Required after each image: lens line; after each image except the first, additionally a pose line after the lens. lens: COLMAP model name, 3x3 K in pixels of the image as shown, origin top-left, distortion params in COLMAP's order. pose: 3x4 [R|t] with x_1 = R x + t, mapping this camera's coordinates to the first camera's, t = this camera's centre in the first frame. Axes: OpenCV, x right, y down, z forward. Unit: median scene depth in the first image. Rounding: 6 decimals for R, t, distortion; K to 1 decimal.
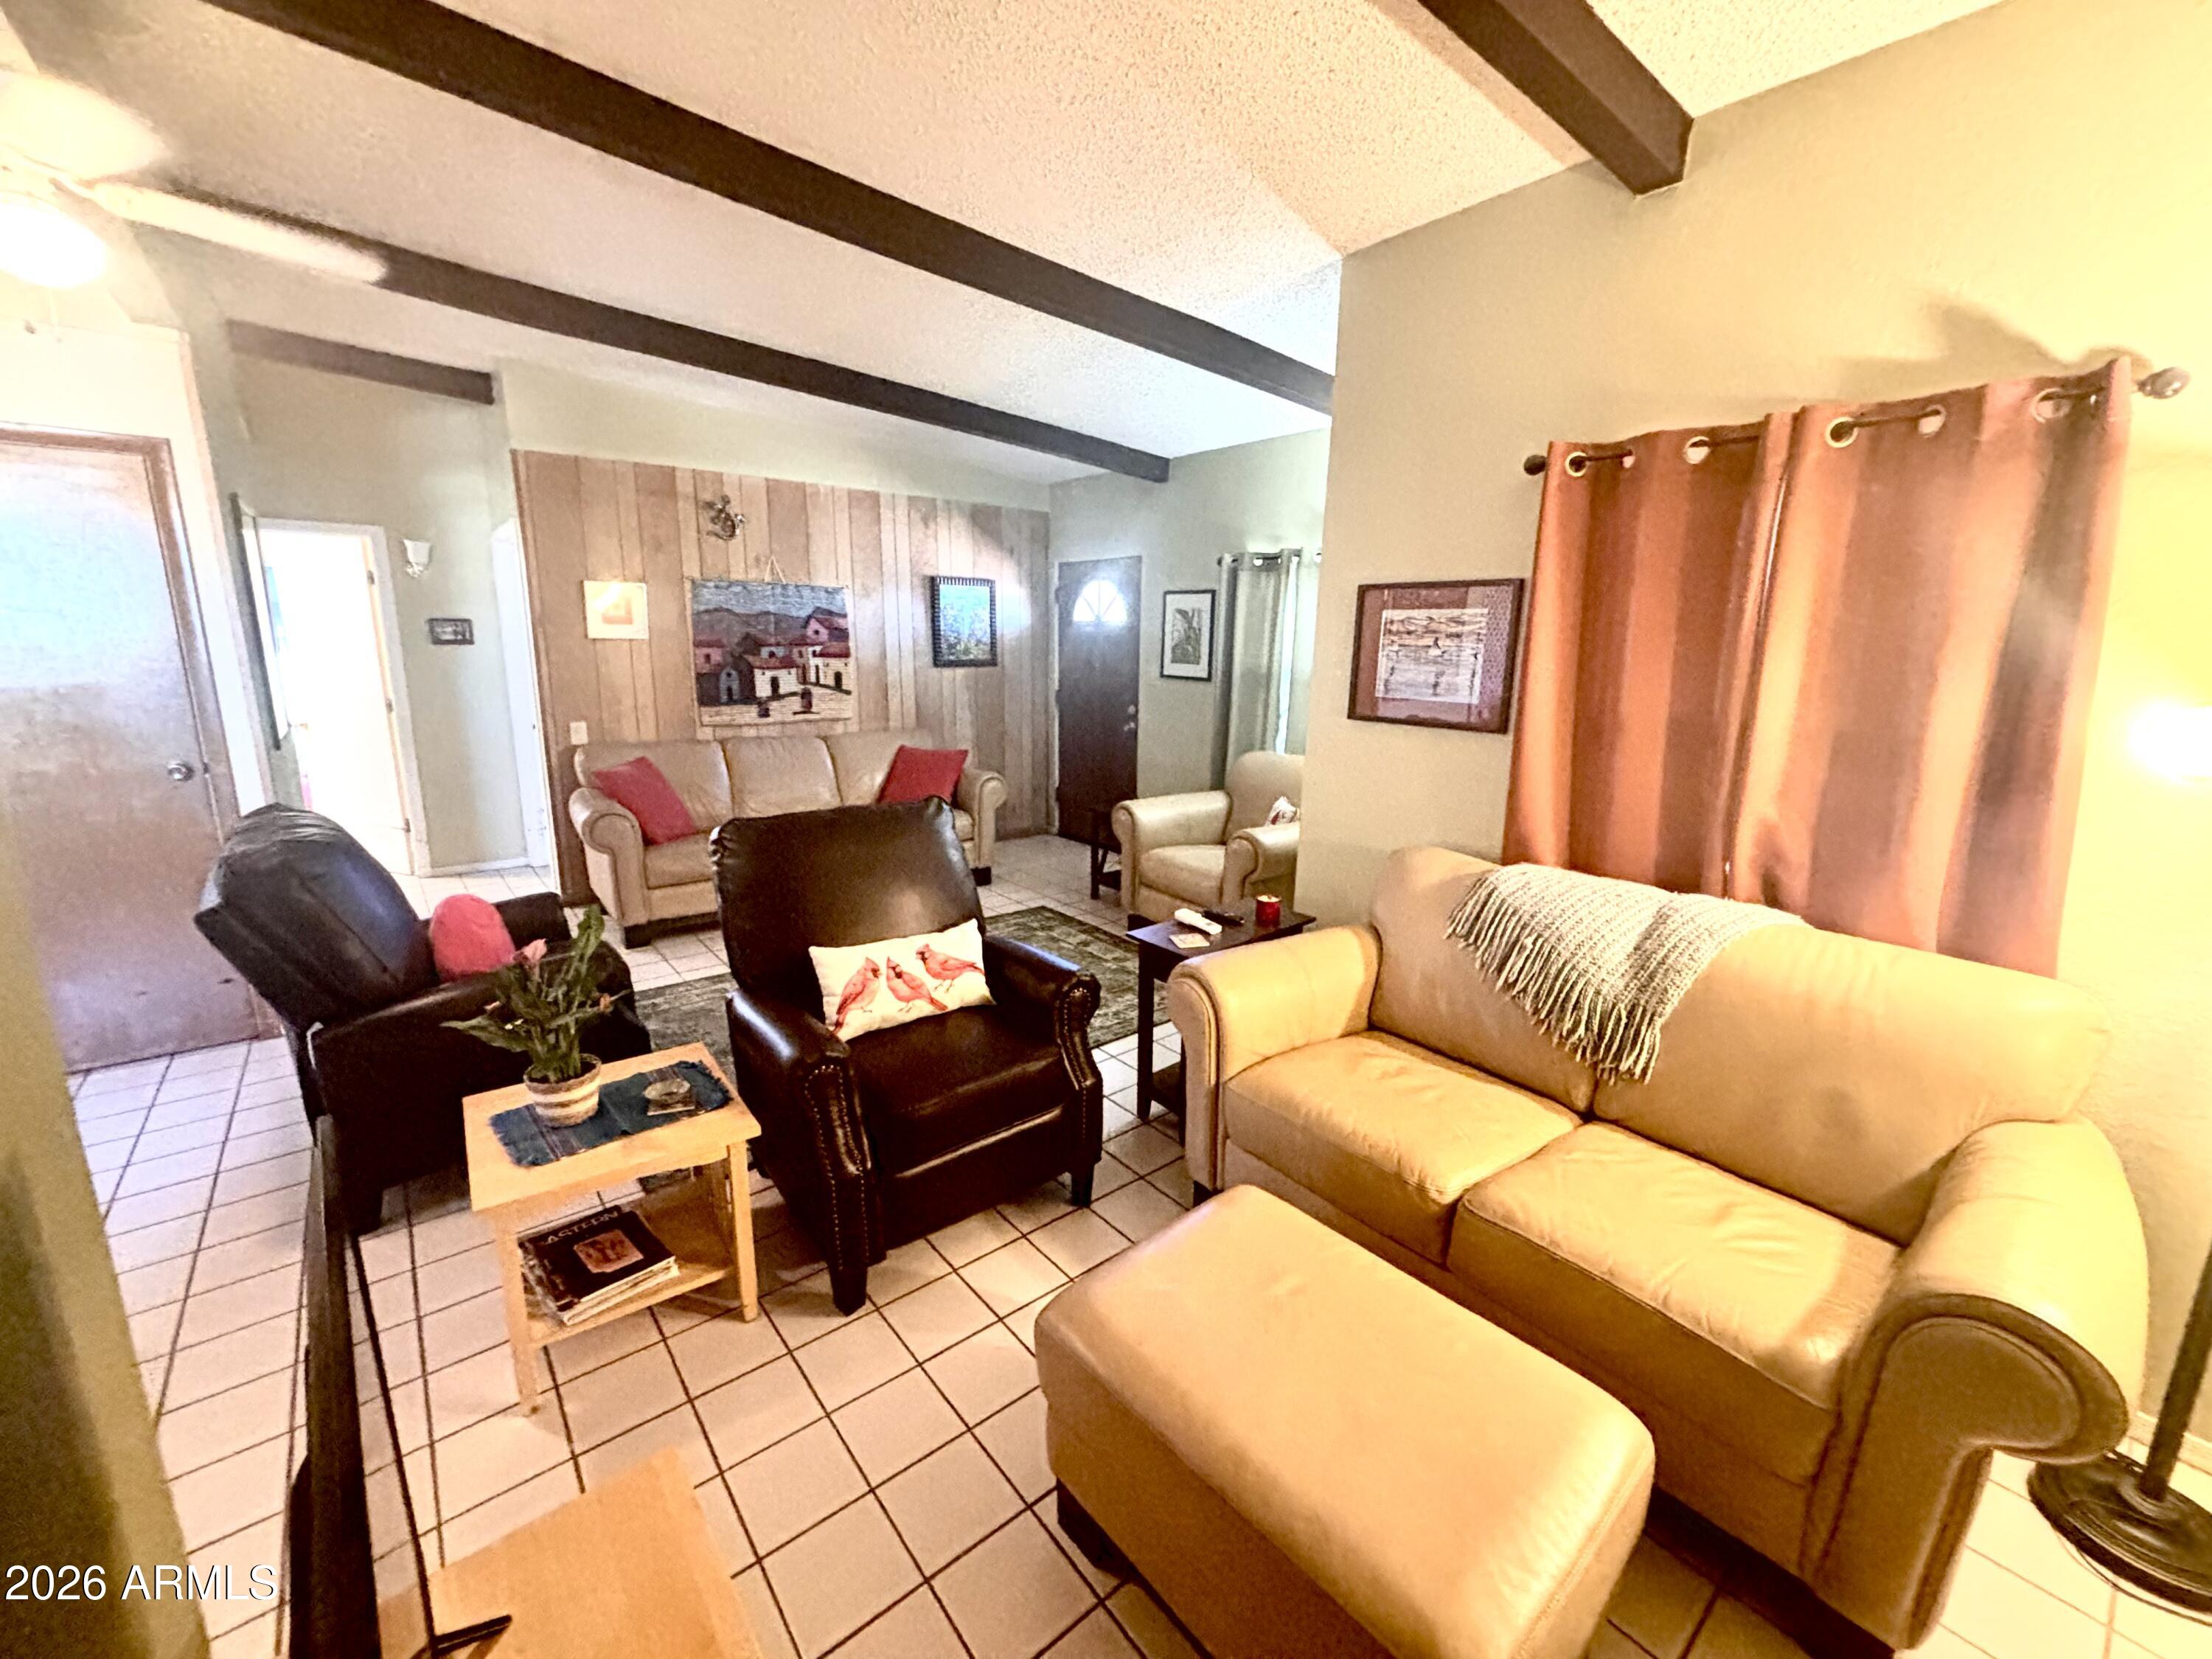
lens RADIAL K [[894.8, 0, 1106.8], [0, 894.8, 830.9], [0, 0, 1]] dist [0.002897, -0.001511]
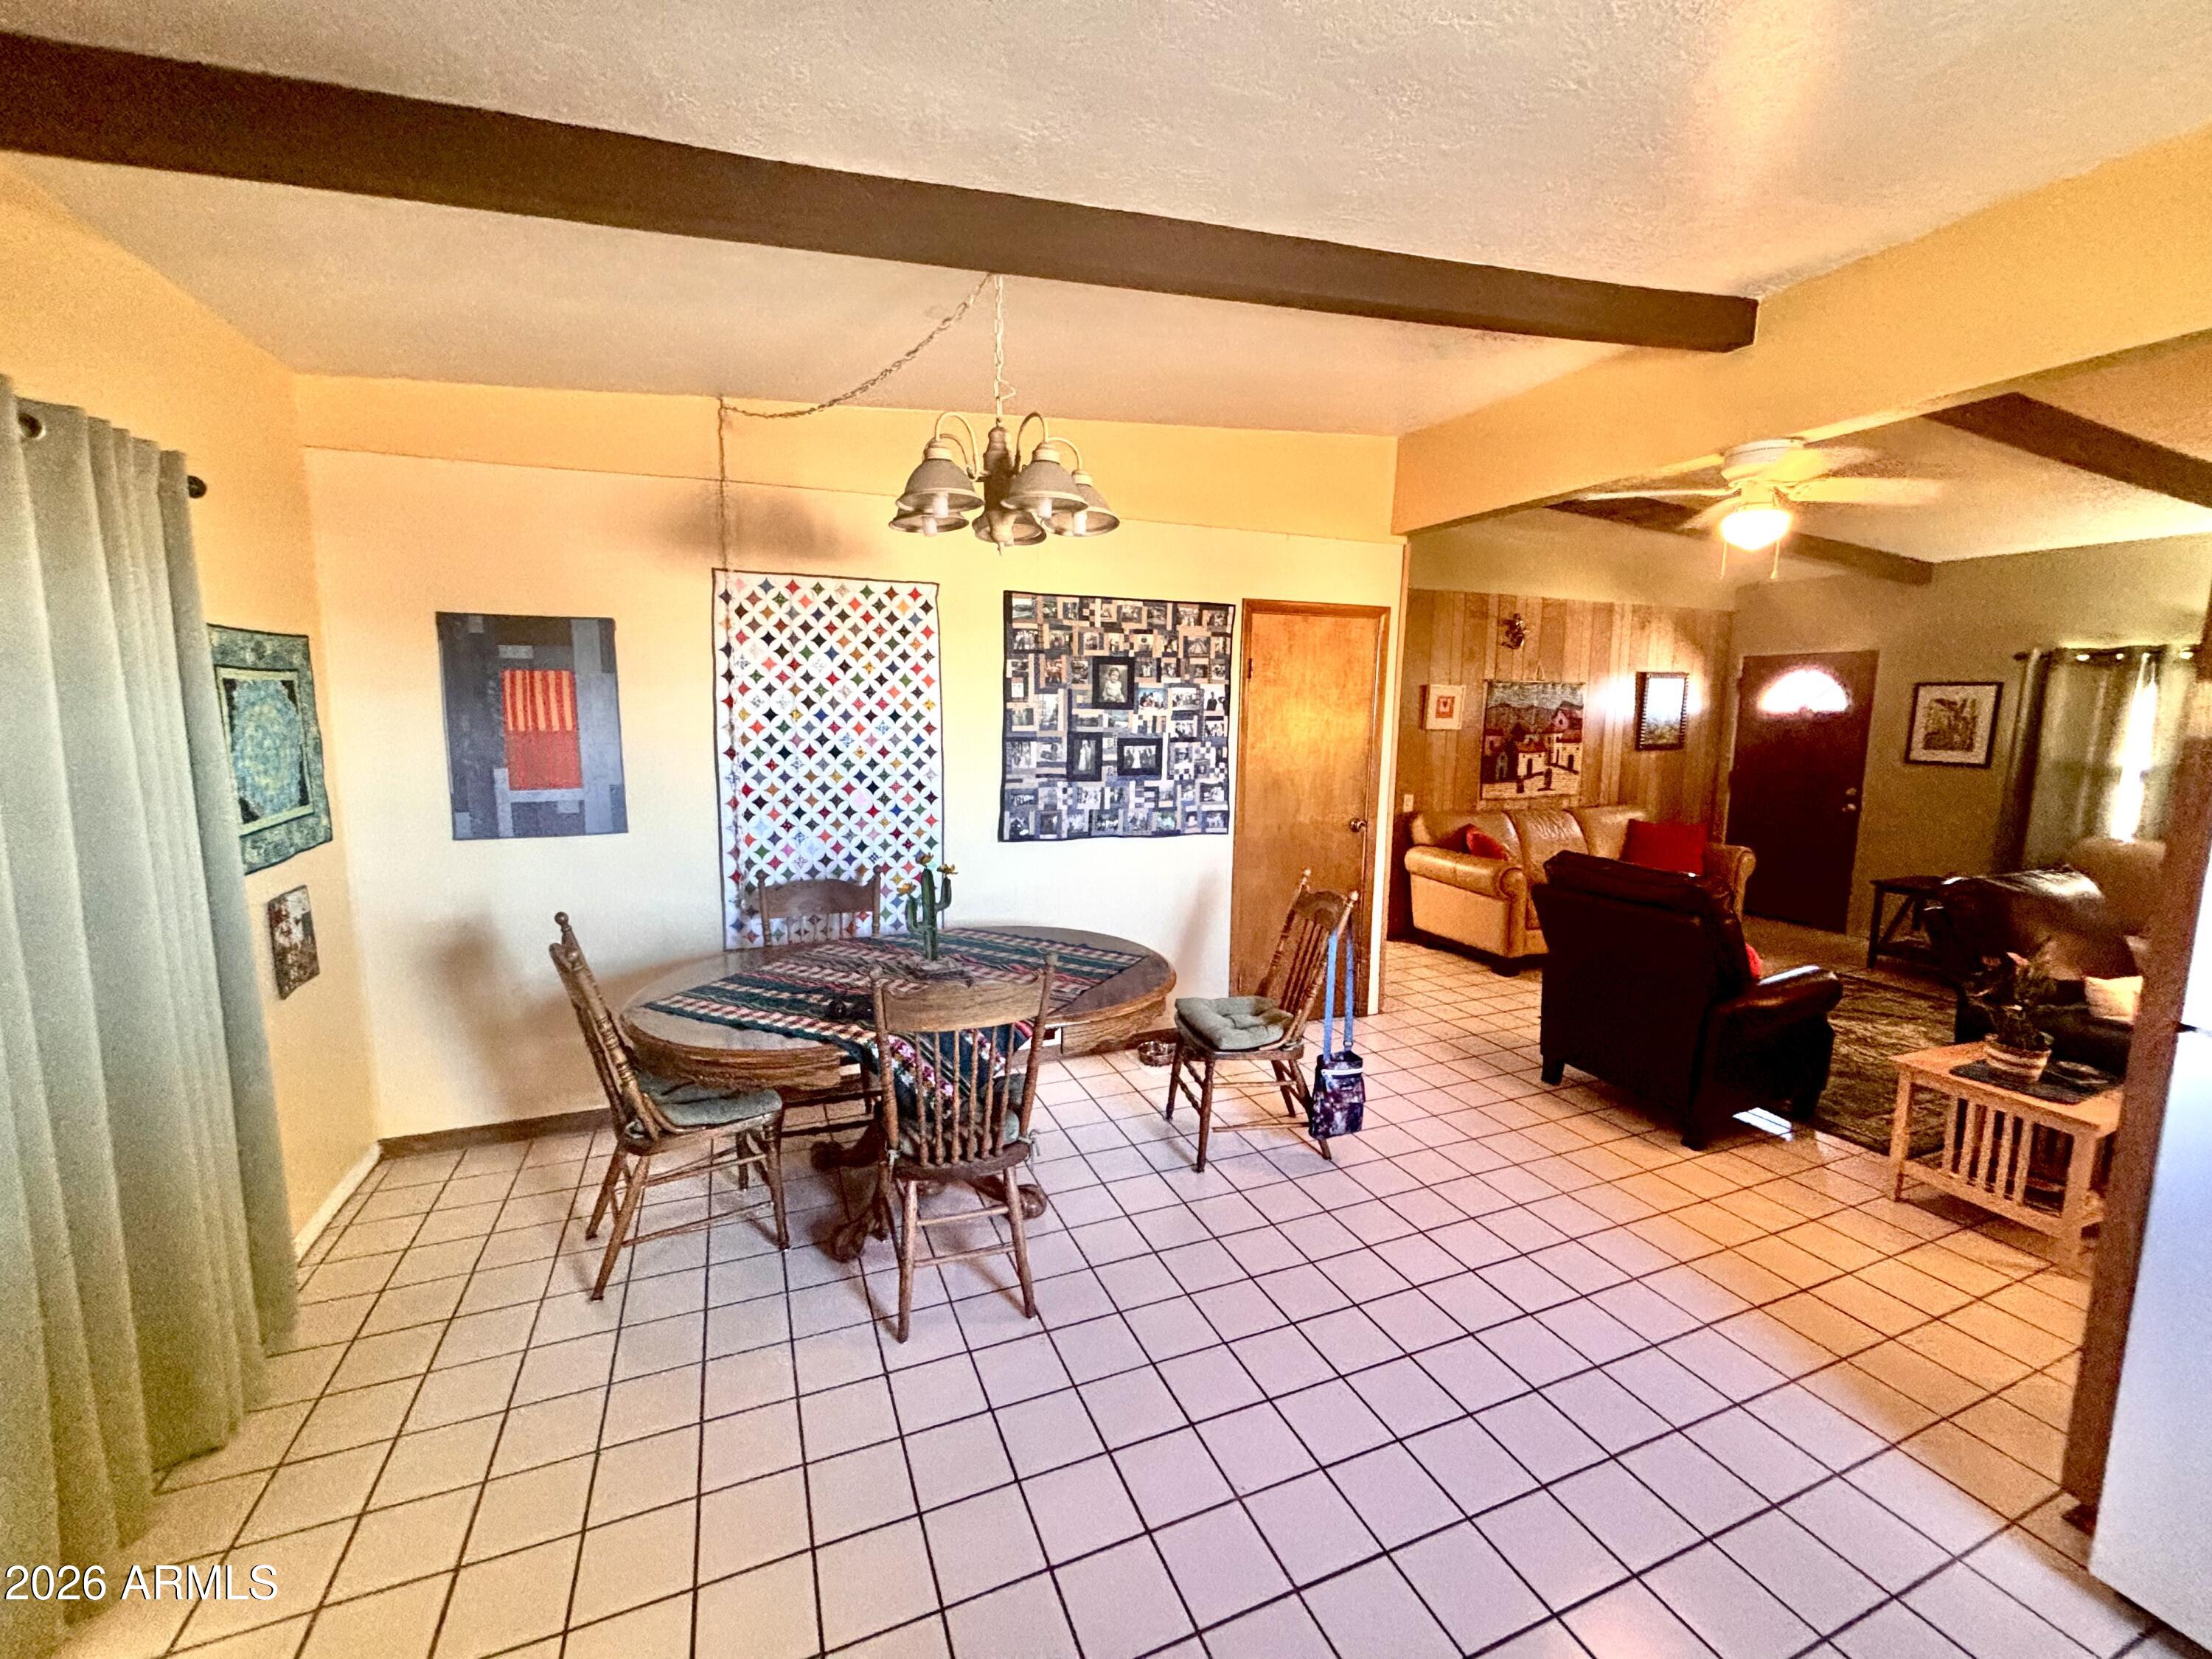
lens RADIAL K [[894.8, 0, 1106.9], [0, 894.8, 823.5], [0, 0, 1]] dist [0.002897, -0.001511]
pose [[0.957311, 0.030719, -0.287421, -0.559928], [-0.055786, 0.995278, -0.079433, 0.039290], [0.283624, 0.092076, 0.954505, -0.288148]]
